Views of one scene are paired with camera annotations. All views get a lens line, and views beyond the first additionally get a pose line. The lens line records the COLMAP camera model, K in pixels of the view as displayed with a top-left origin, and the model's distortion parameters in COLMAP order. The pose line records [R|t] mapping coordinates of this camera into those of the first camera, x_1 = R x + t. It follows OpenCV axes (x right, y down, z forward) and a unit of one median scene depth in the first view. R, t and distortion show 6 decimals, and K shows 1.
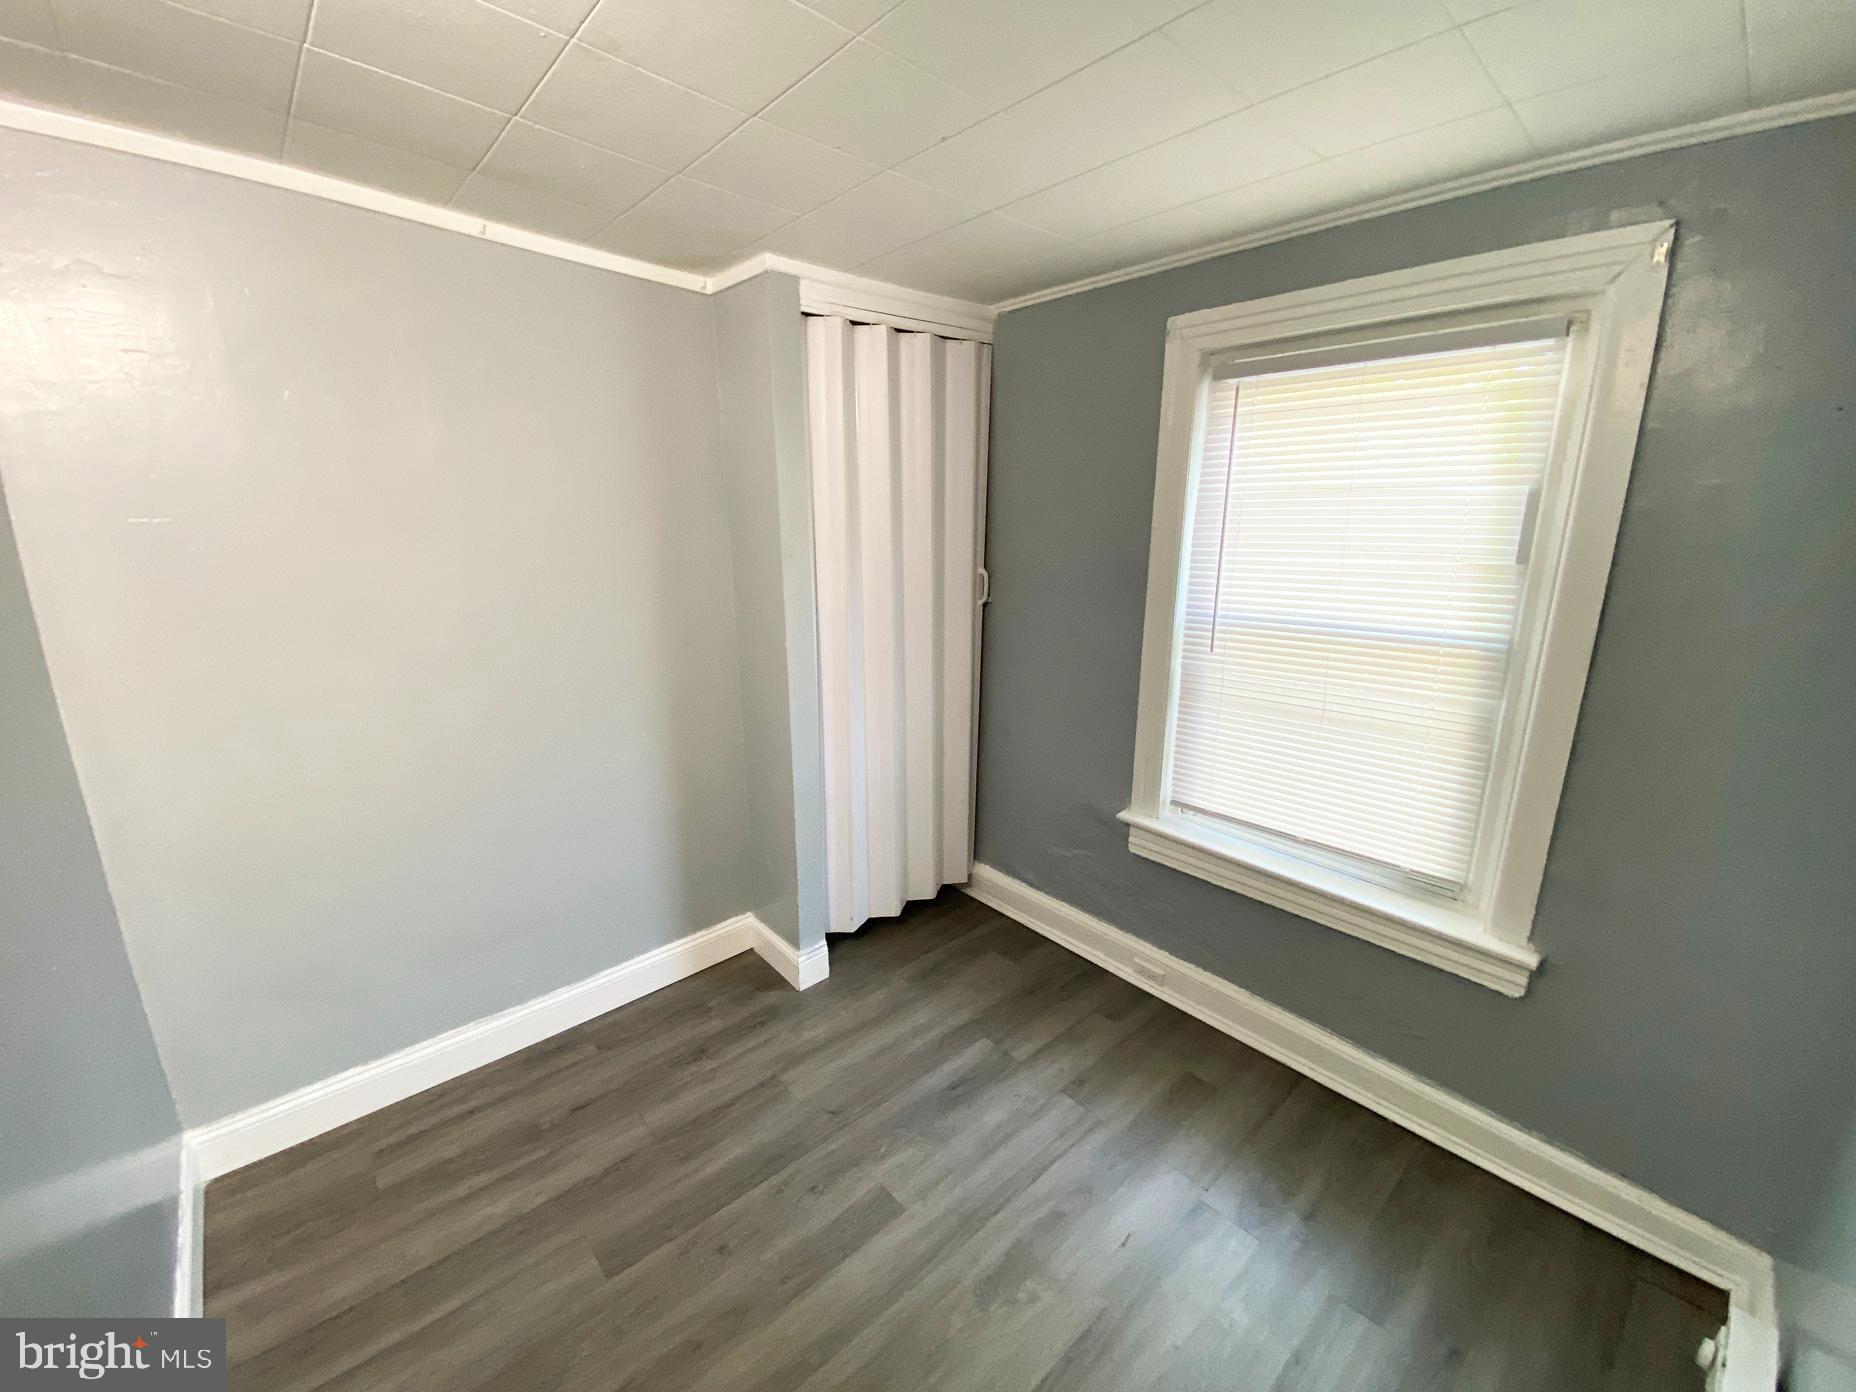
lens RADIAL K [[754.5, 0, 925.9], [0, 754.5, 695.6], [0, 0, 1]] dist [0.036893, -0.028810]
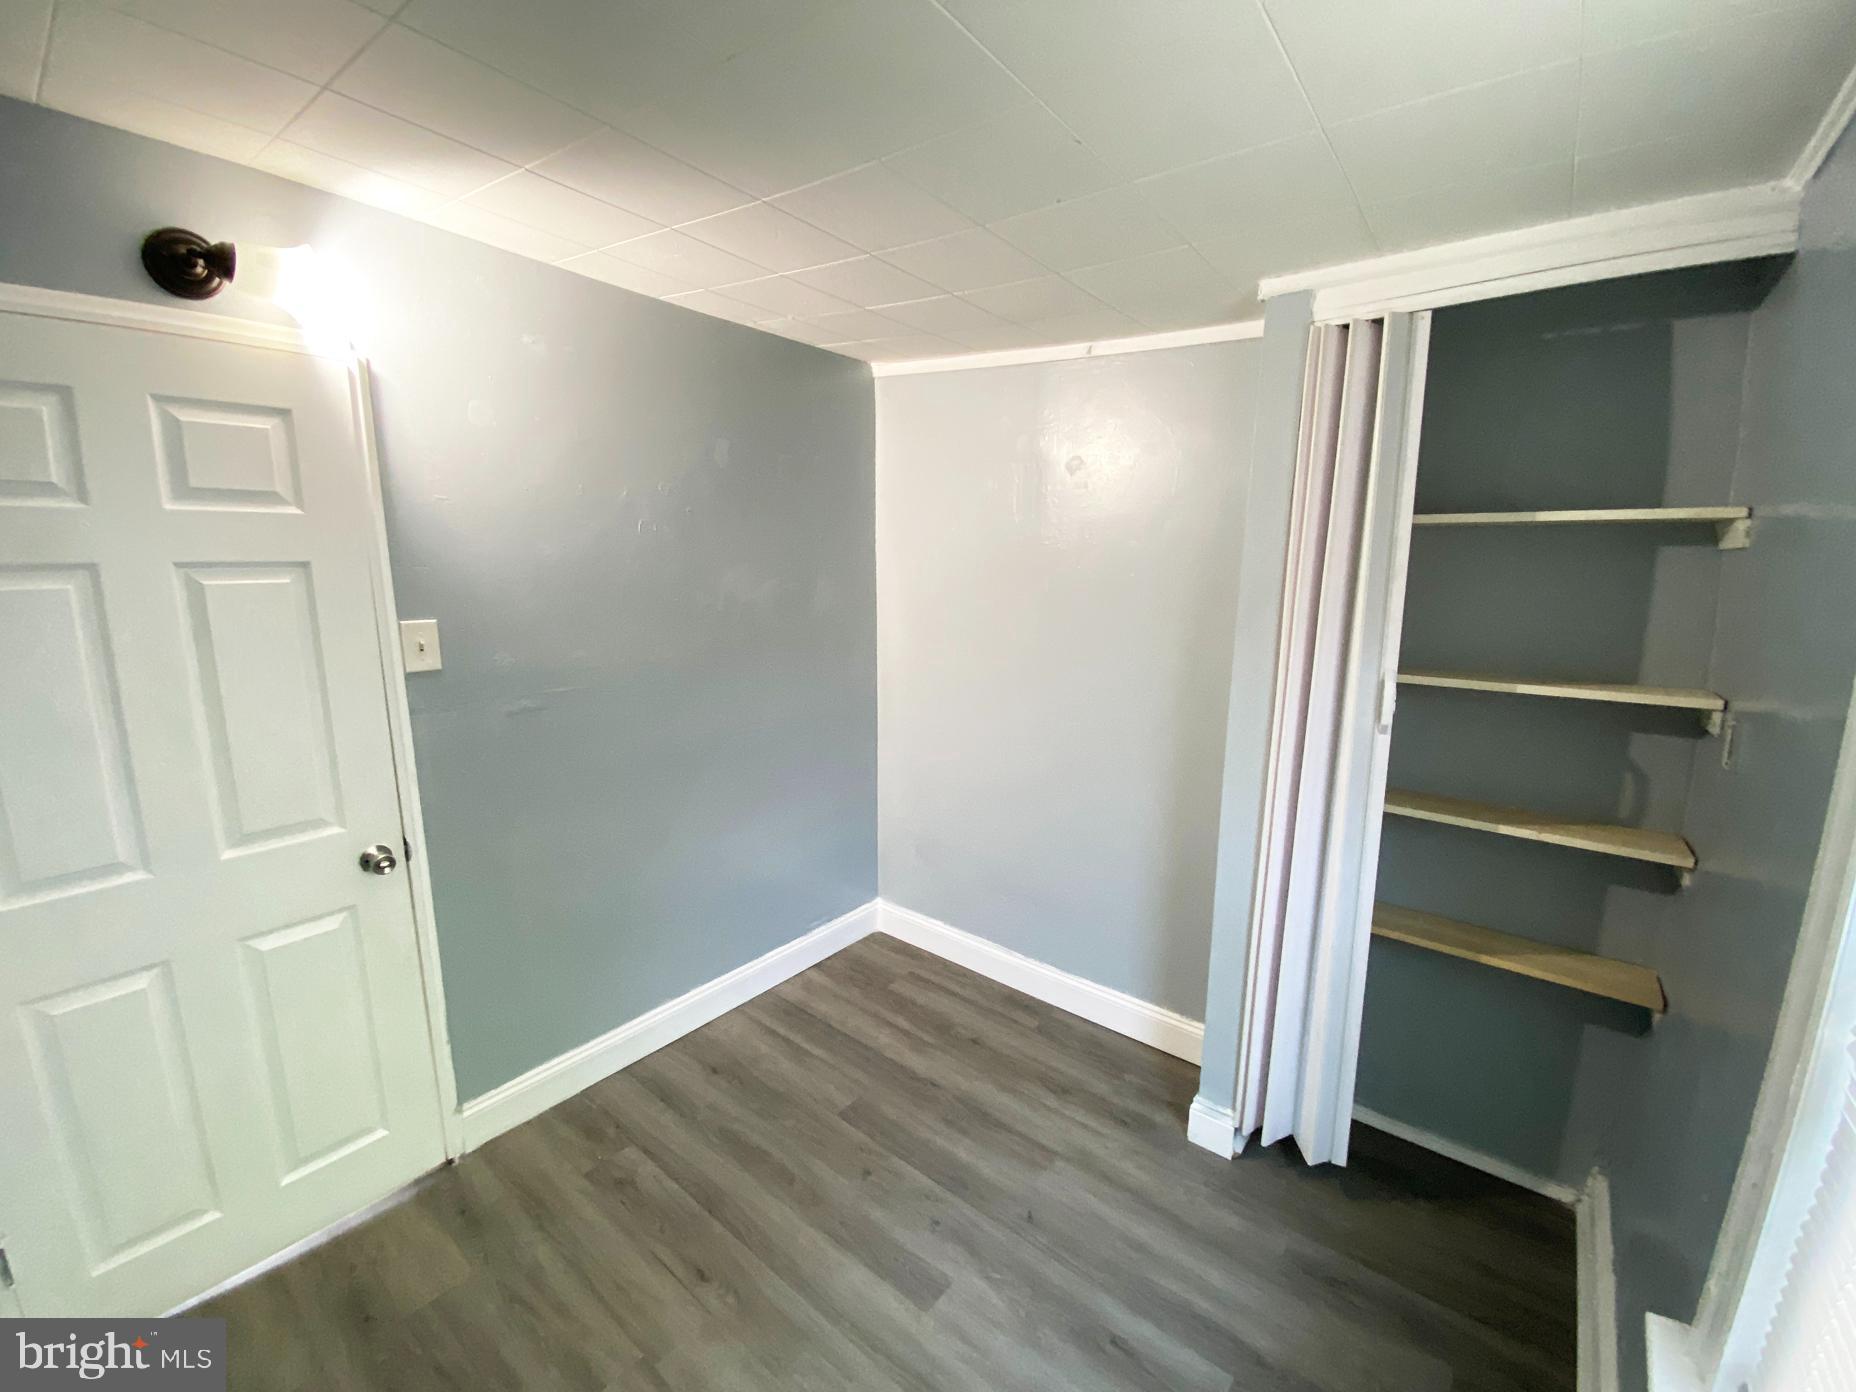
lens RADIAL K [[764.4, 0, 928.0], [0, 764.4, 696.0], [0, 0, 1]] dist [0.001453, -0.011543]
pose [[0.158807, 0.194510, -0.967960, 0.654002], [-0.244980, 0.957505, 0.152217, -0.177248], [0.956434, 0.212957, 0.199709, 0.577421]]
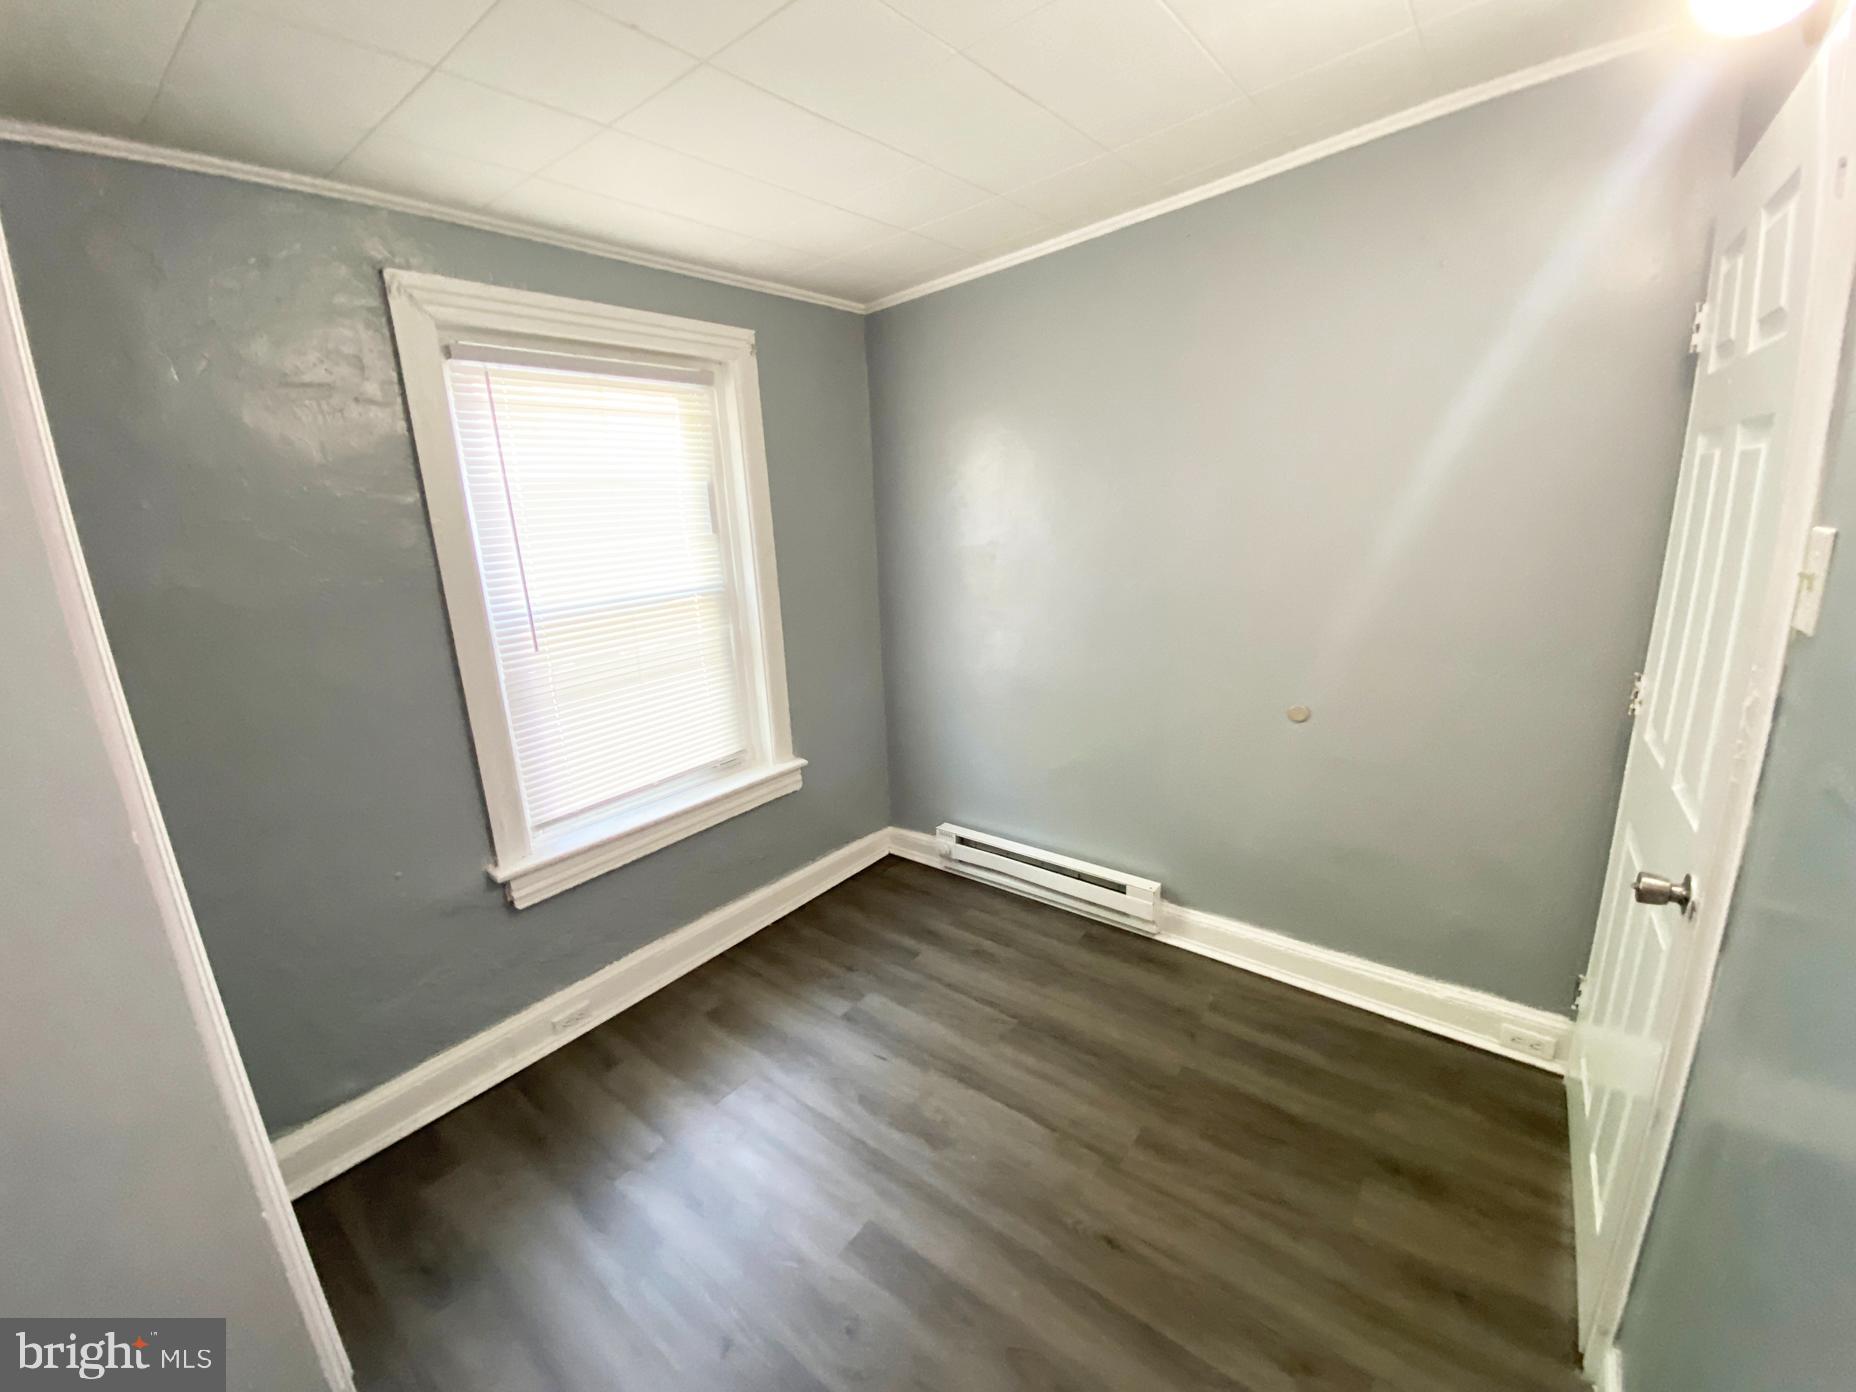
lens RADIAL K [[754.5, 0, 925.9], [0, 754.5, 695.6], [0, 0, 1]] dist [0.036893, -0.028810]
pose [[-0.180301, -0.233660, 0.955455, -0.700822], [0.279842, 0.919046, 0.277565, -0.149858], [-0.942963, 0.317422, -0.100317, 0.726529]]
